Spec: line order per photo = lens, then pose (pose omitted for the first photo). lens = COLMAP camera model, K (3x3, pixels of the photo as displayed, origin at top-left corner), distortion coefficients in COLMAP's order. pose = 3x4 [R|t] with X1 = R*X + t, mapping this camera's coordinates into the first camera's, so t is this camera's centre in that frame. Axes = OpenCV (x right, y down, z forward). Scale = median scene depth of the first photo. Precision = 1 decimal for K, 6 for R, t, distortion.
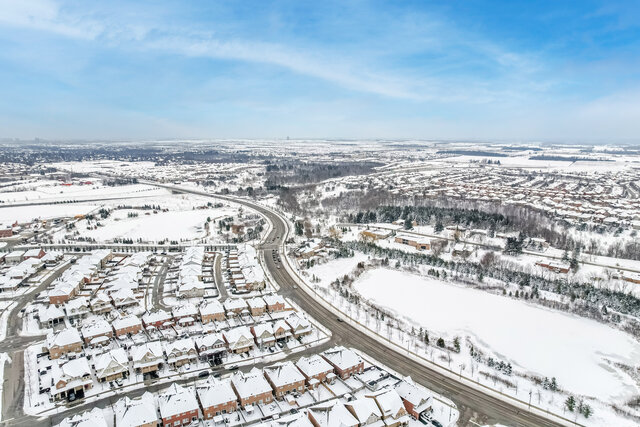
lens RADIAL K [[431.6, 0, 324.4], [0, 431.6, 214.2], [0, 0, 1]] dist [-0.092656, 0.090295]
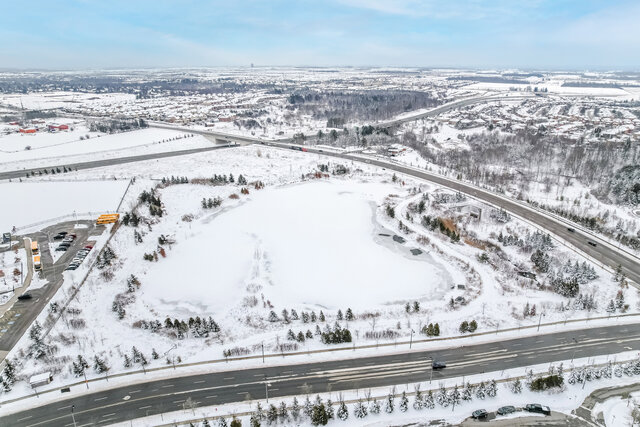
lens RADIAL K [[419.9, 0, 323.4], [0, 419.9, 214.3], [0, 0, 1]] dist [-0.082939, 0.079281]
pose [[0.994213, -0.043447, 0.098252, -0.238604], [0.026187, 0.984996, 0.170579, -0.041805], [-0.104189, -0.167018, 0.980433, 0.329151]]
